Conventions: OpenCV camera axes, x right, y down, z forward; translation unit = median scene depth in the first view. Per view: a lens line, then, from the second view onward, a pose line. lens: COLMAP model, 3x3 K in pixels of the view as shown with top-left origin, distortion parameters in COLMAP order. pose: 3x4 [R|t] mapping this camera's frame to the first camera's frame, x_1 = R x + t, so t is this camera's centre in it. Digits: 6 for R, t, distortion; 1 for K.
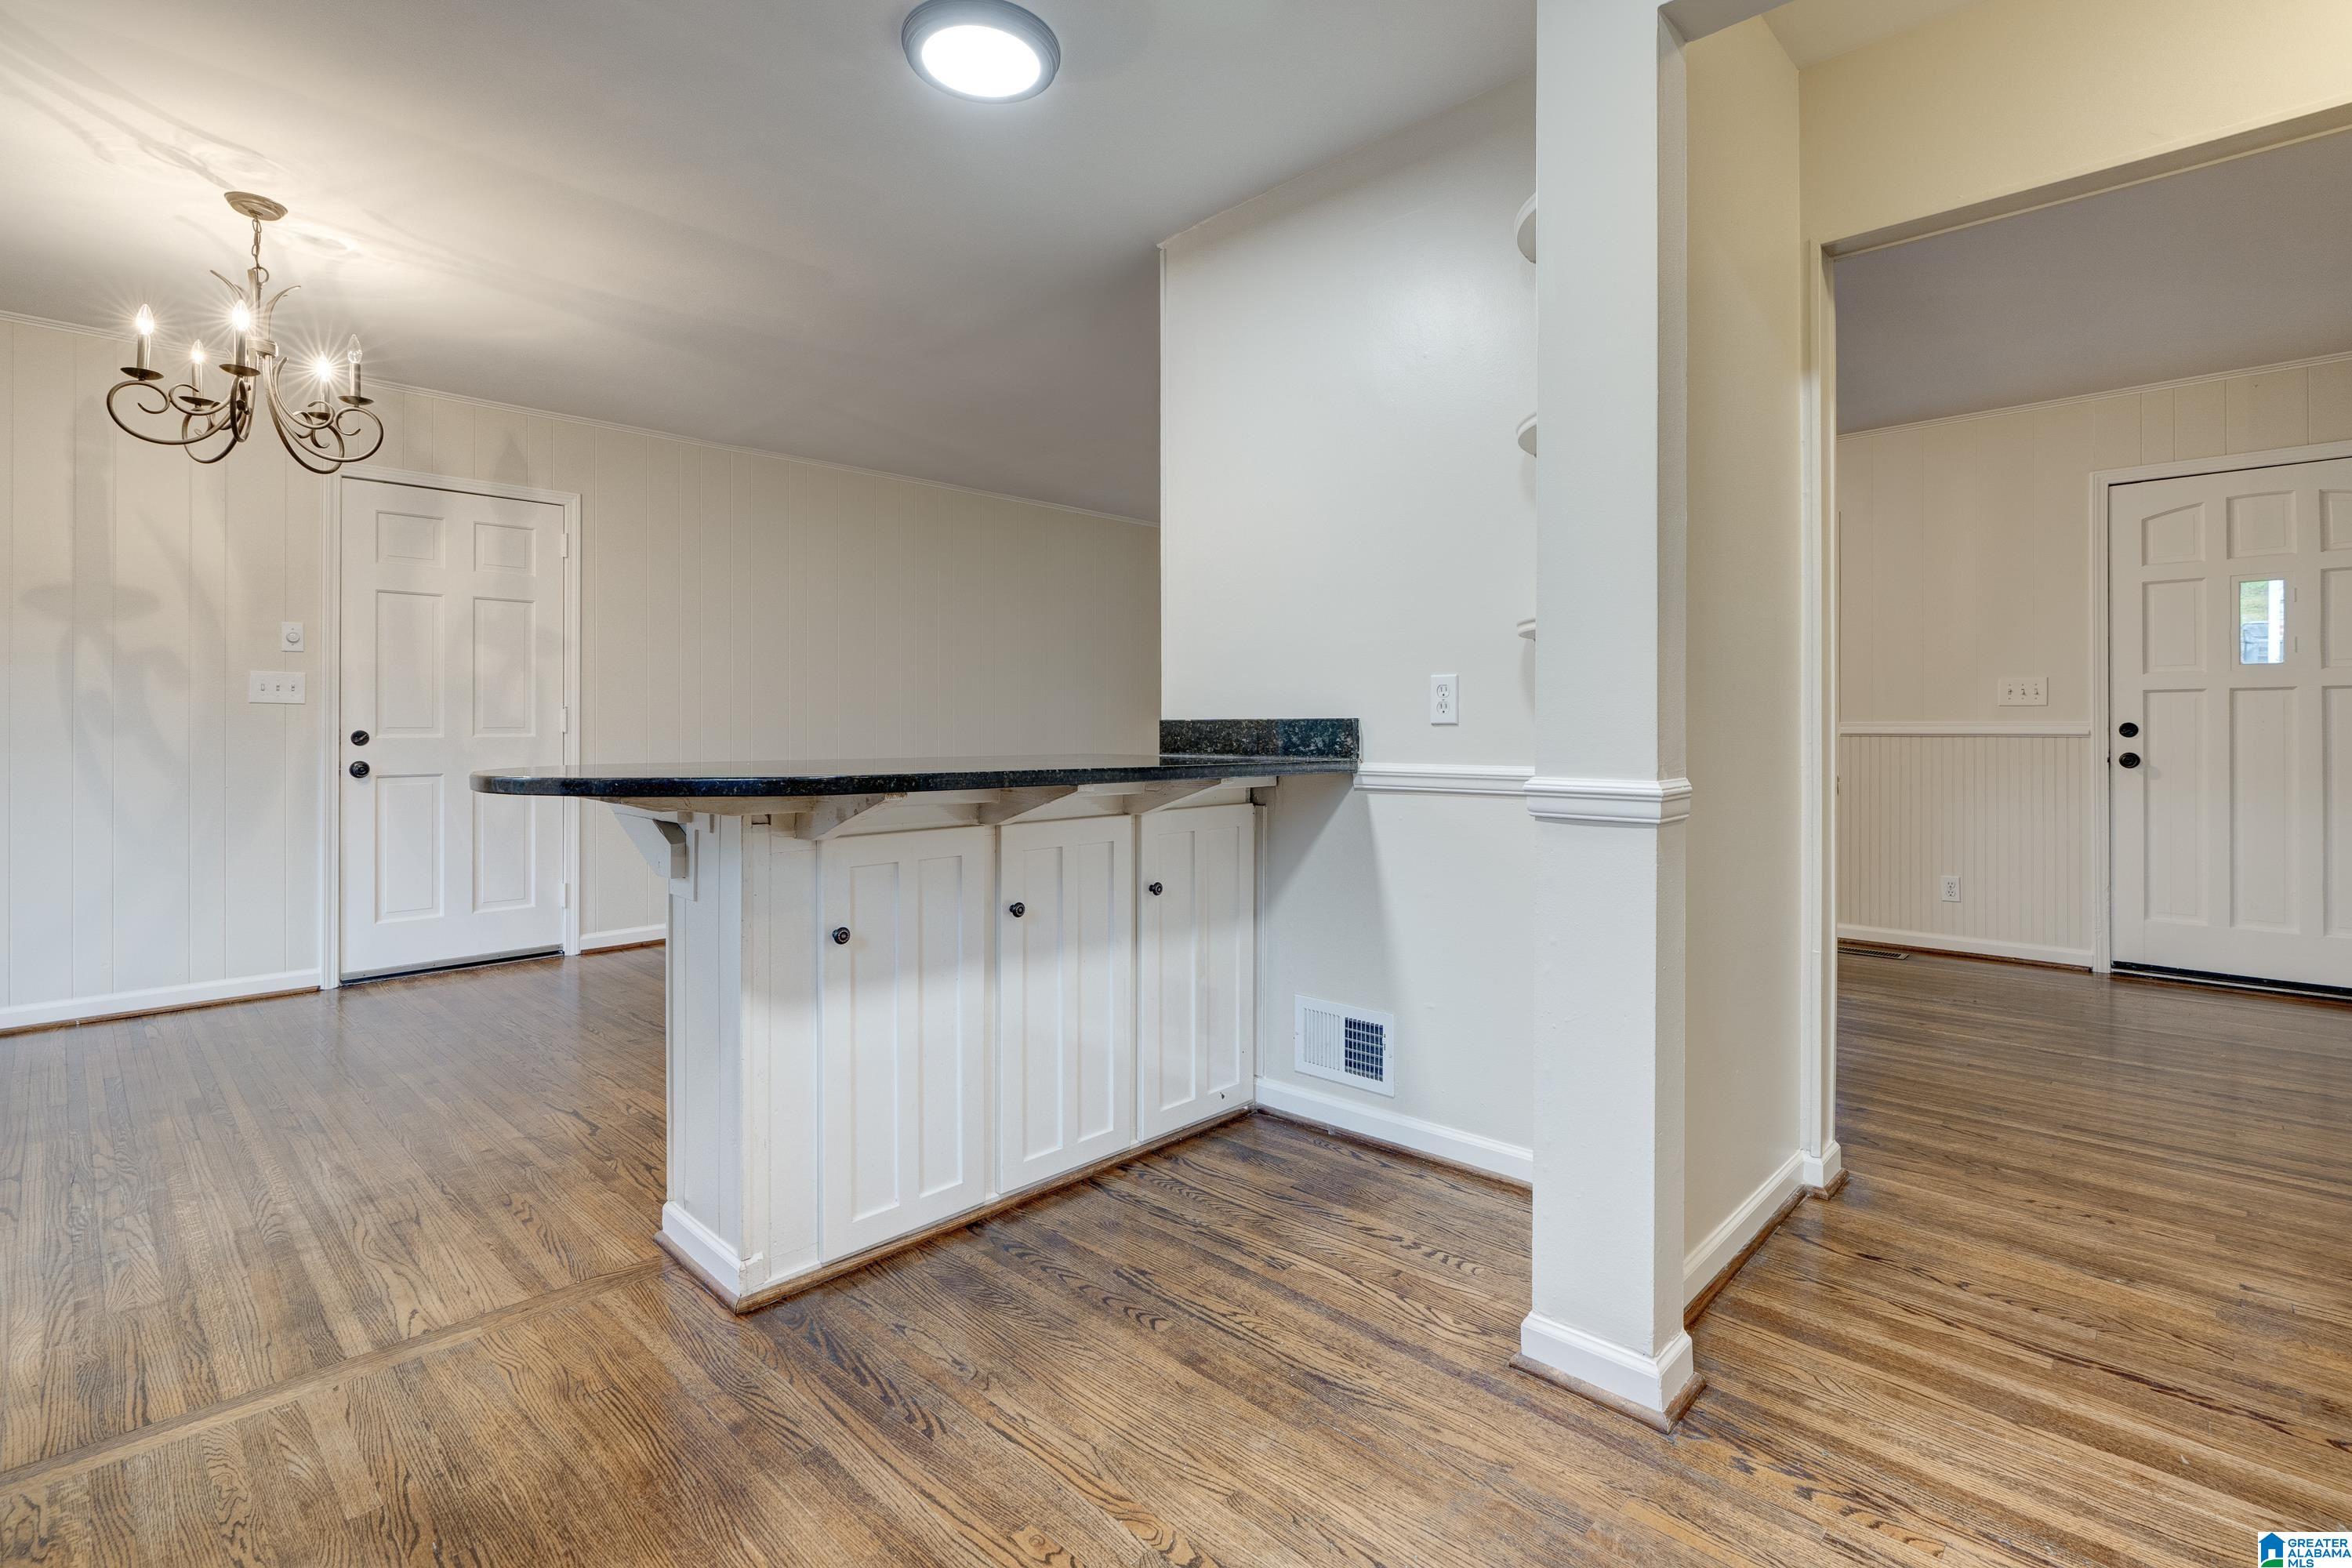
lens RADIAL K [[1084.0, 0, 1176.0], [0, 1084.0, 728.3], [0, 0, 1]] dist [-0.000616, 0.000090]
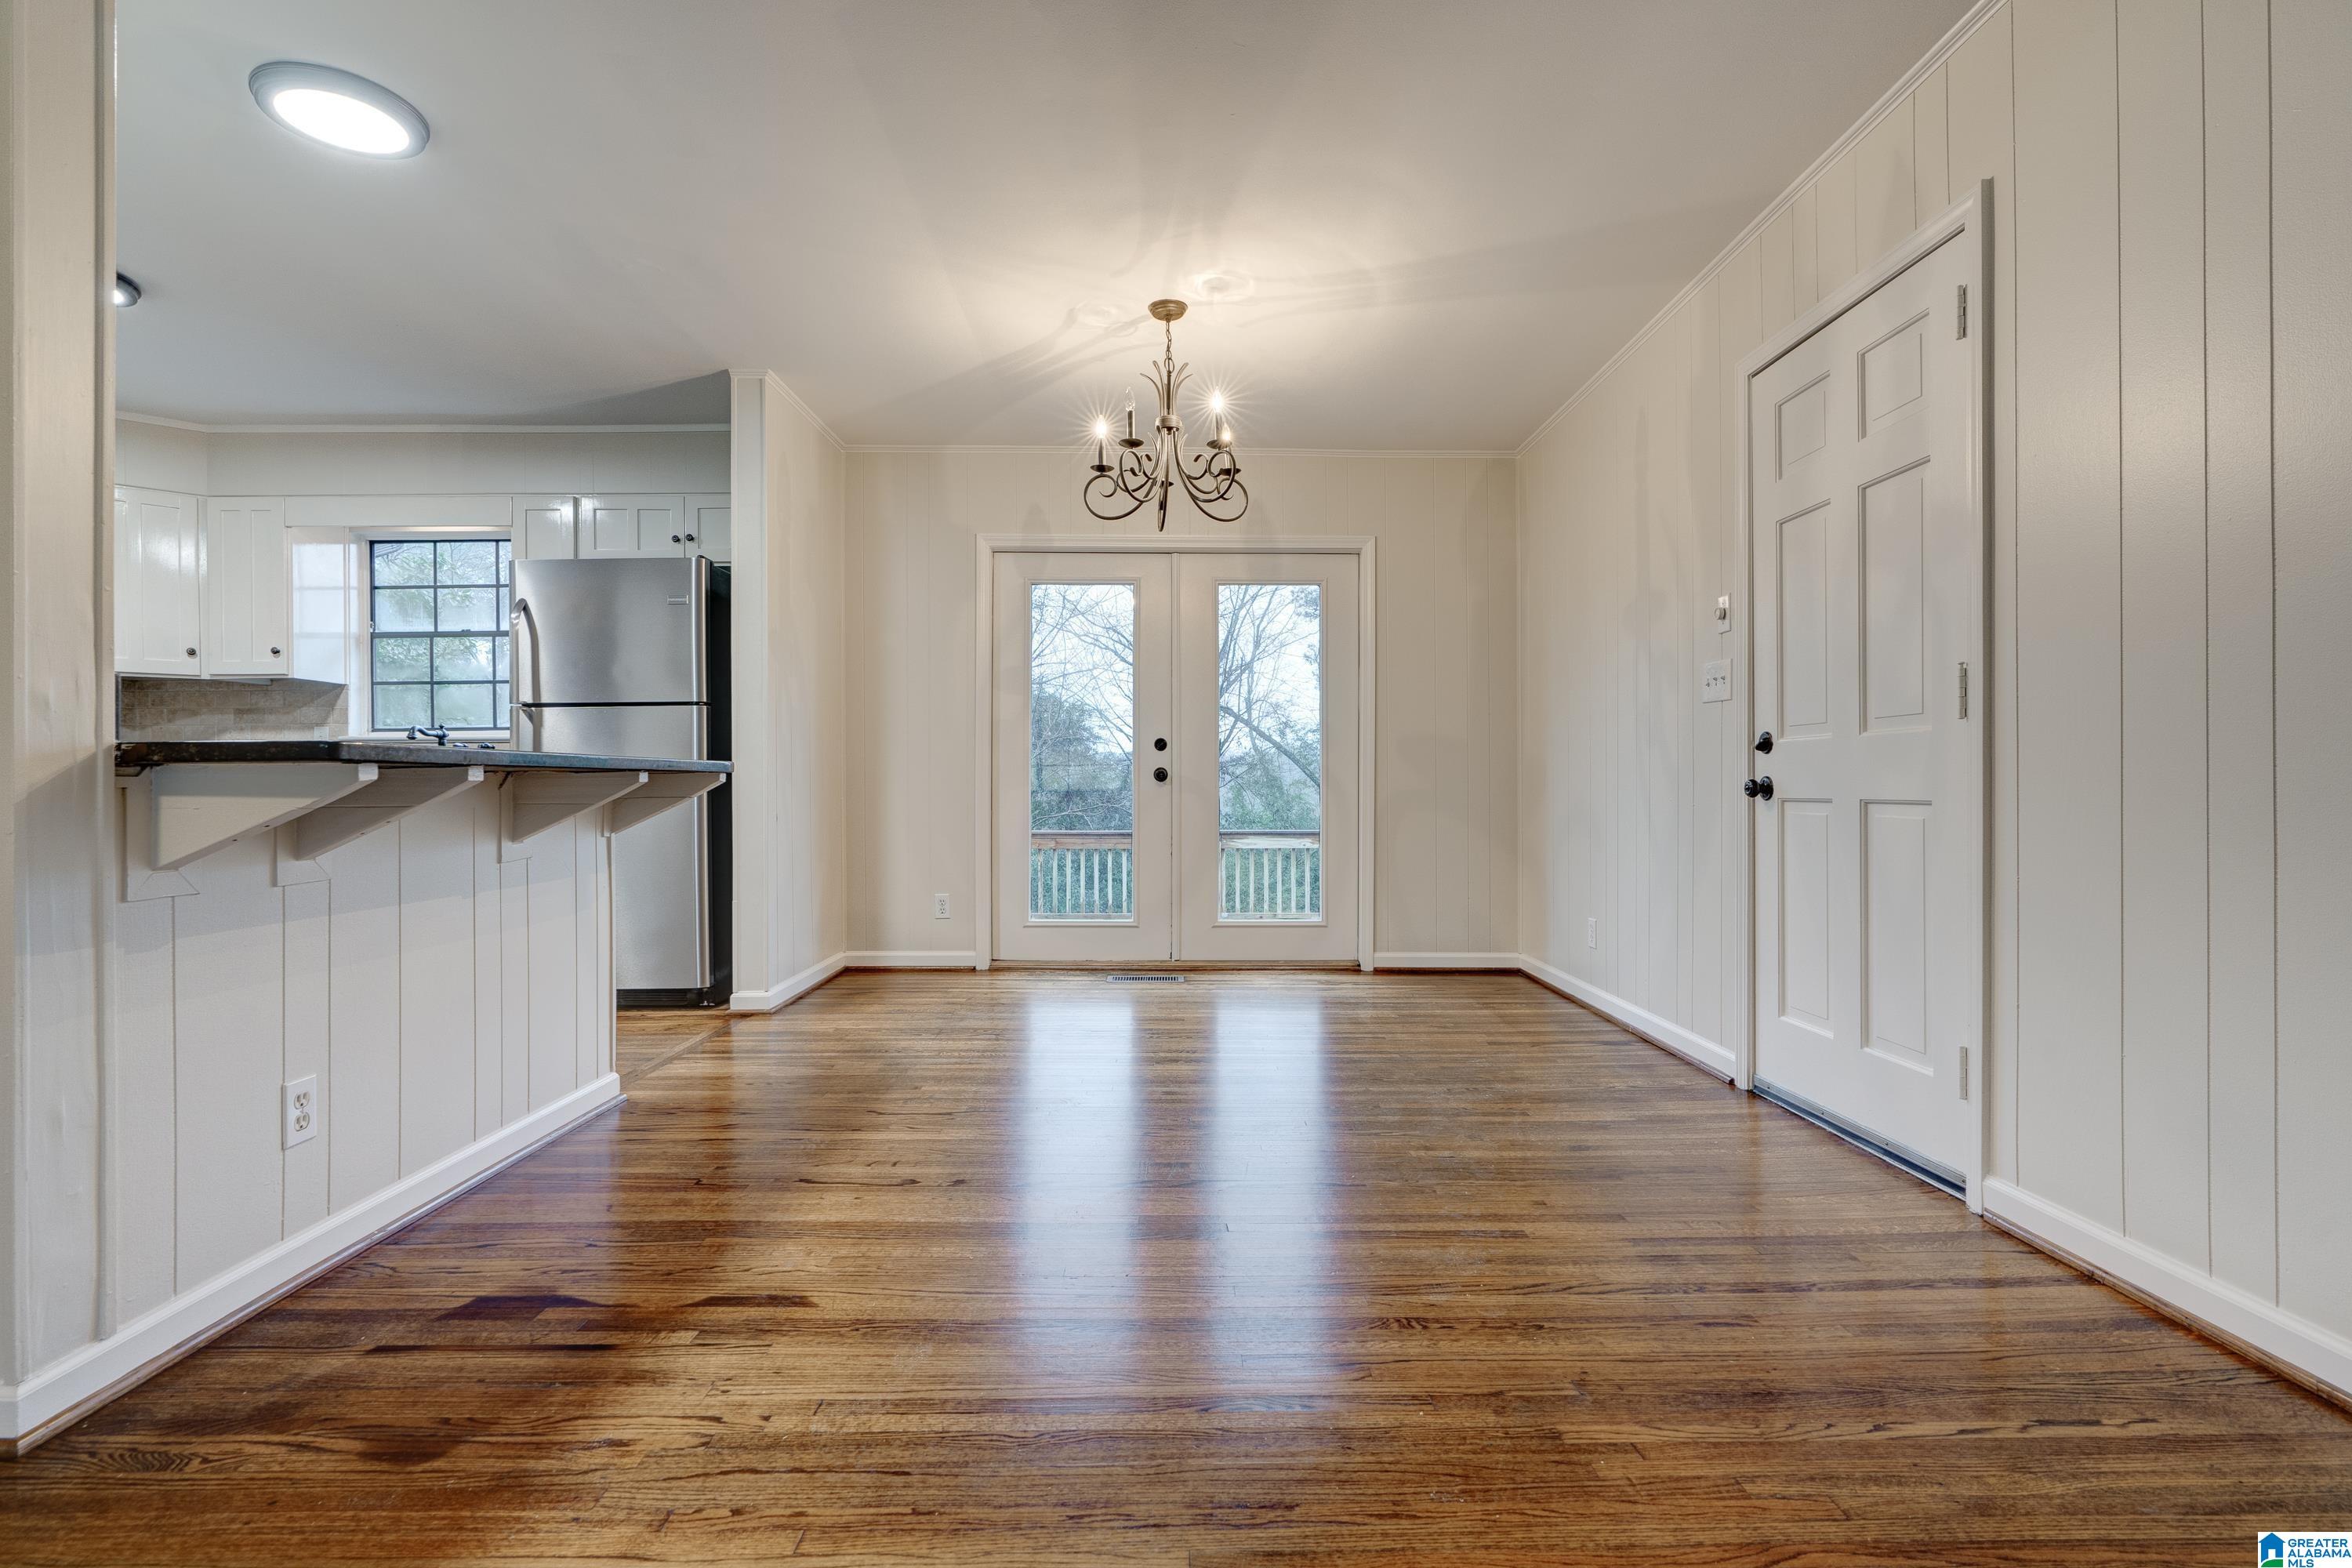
lens RADIAL K [[1052.2, 0, 1184.1], [0, 1052.2, 783.8], [0, 0, 1]] dist [-0.001794, 0.000292]
pose [[-0.707649, 0.002720, -0.706559, -0.015739], [0.002790, 0.999996, 0.001056, 0.033122], [0.706559, -0.001224, -0.707653, 1.212277]]
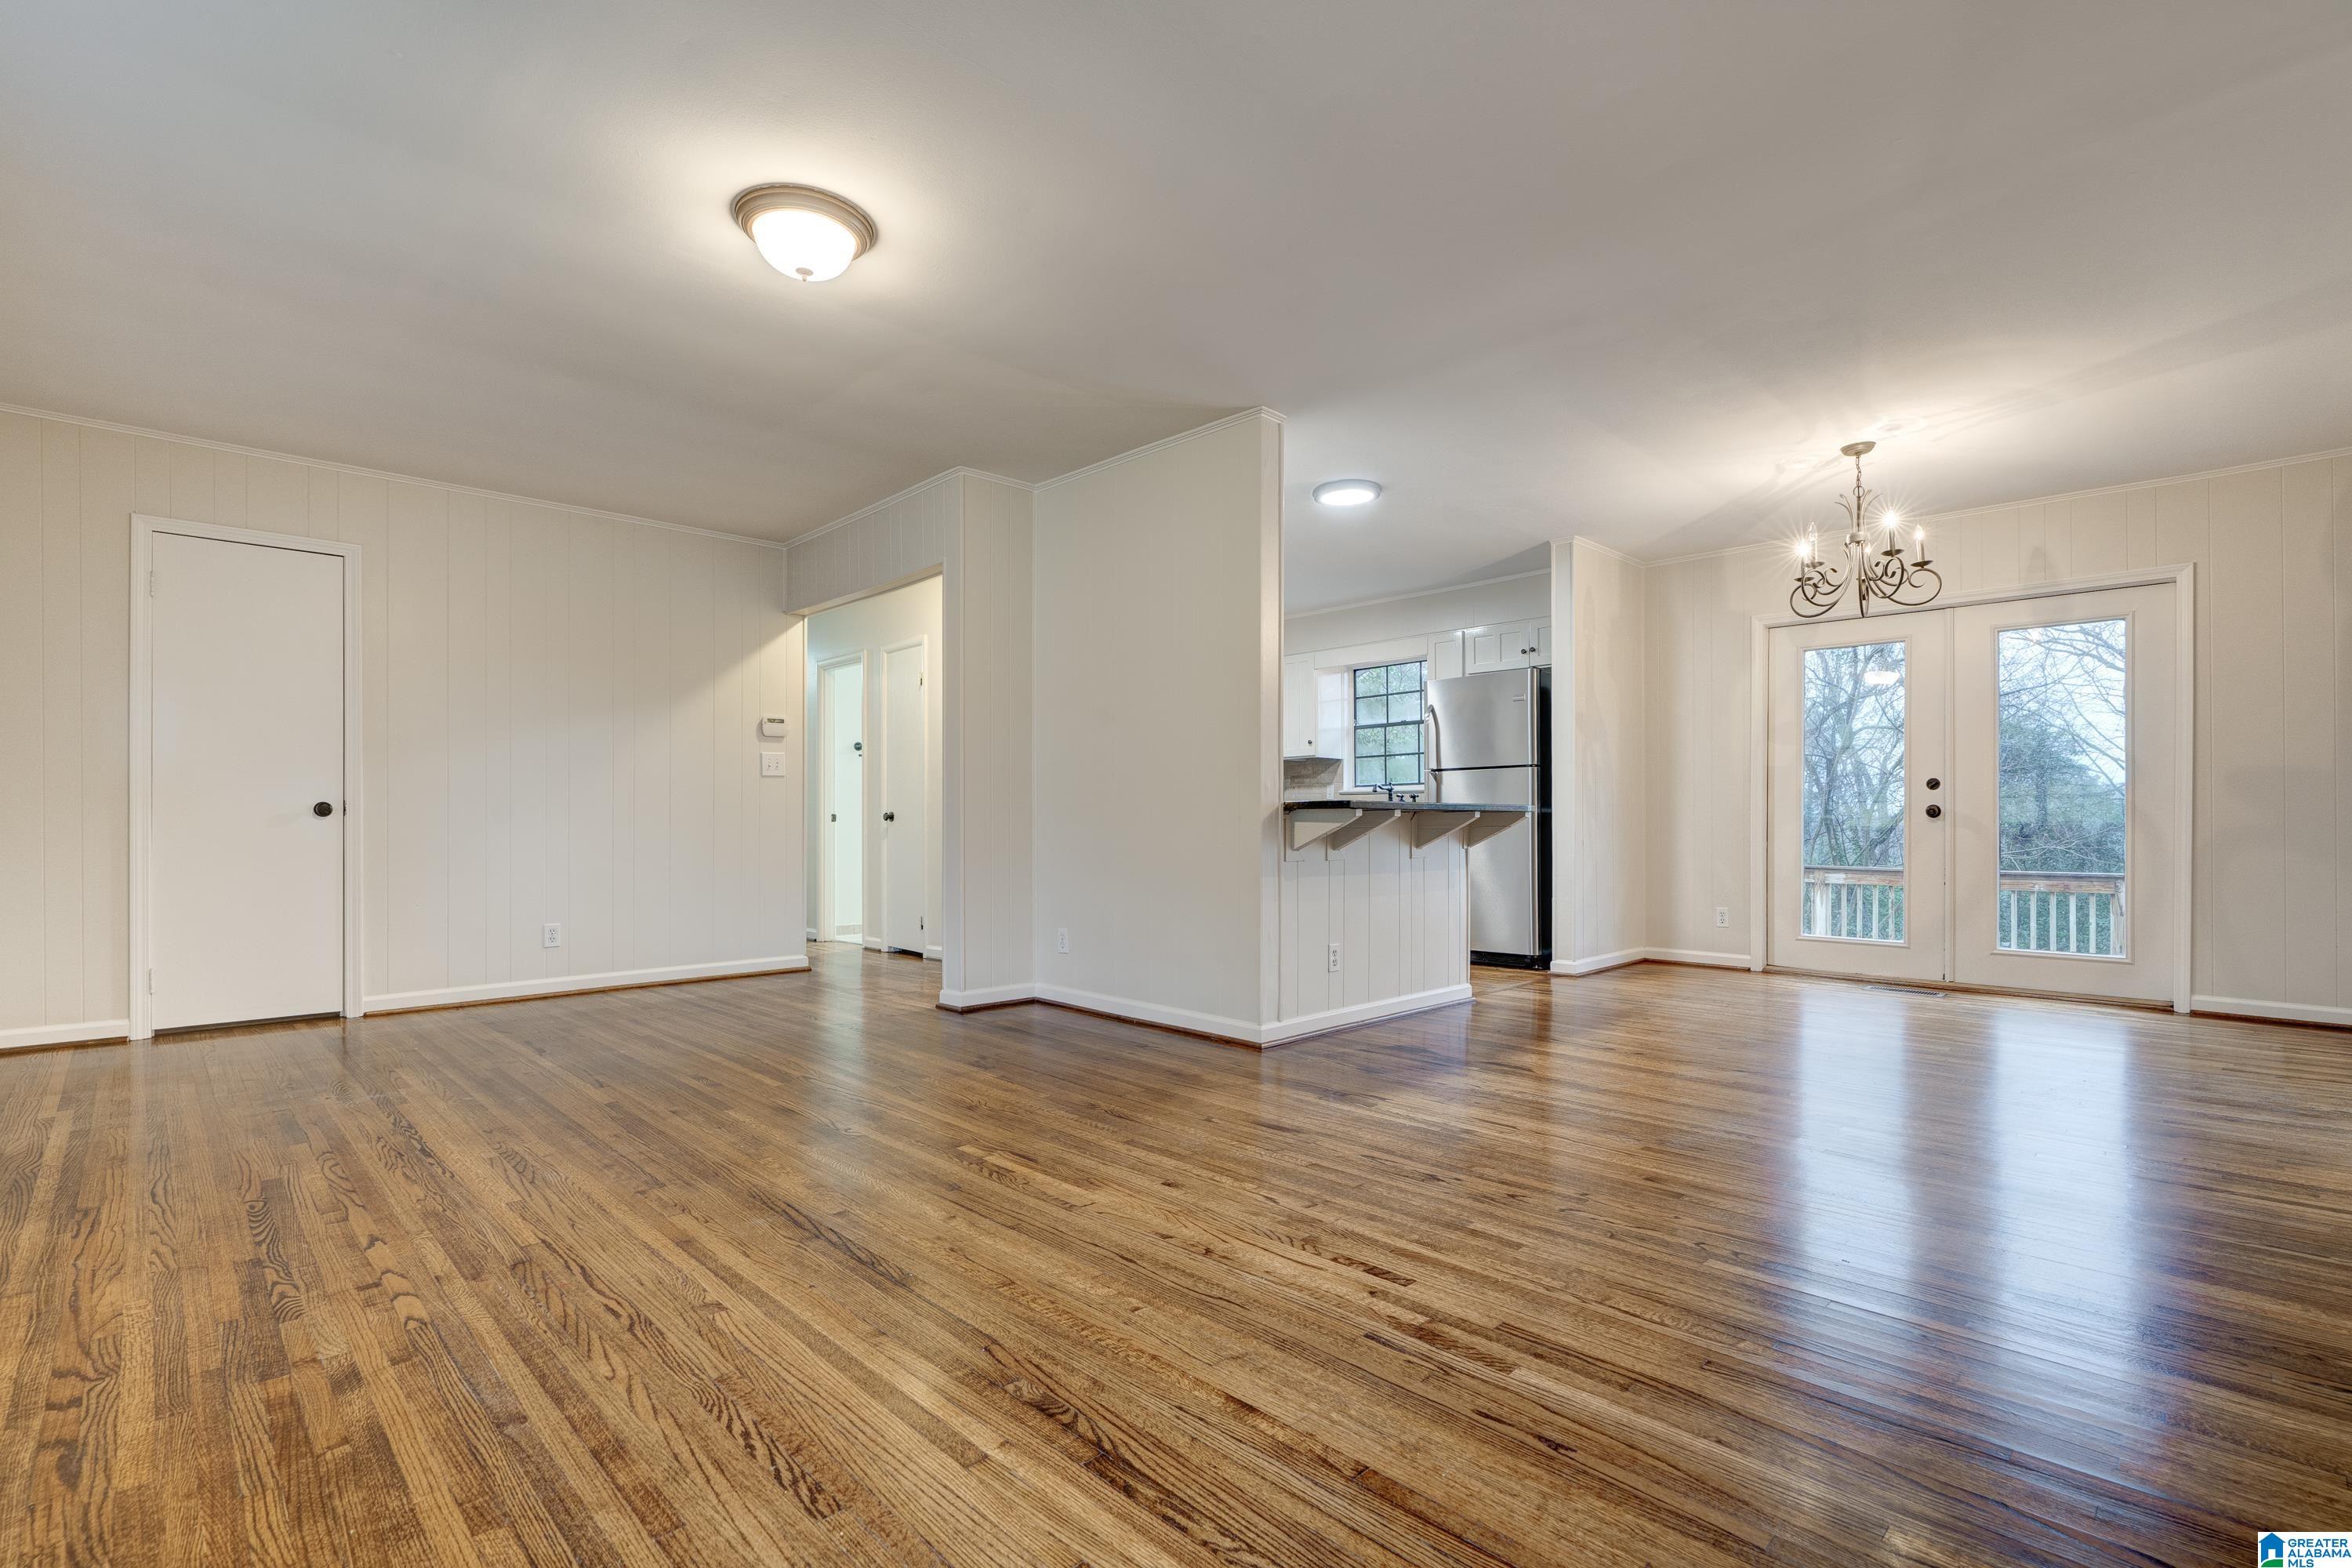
lens RADIAL K [[1071.6, 0, 1182.4], [0, 1071.6, 820.0], [0, 0, 1]] dist [-0.002892, 0.000270]
pose [[-0.999610, 0.000771, 0.027918, 0.051033], [0.000686, 0.999995, -0.003061, 0.037706], [-0.027920, -0.003041, -0.999606, 1.665447]]
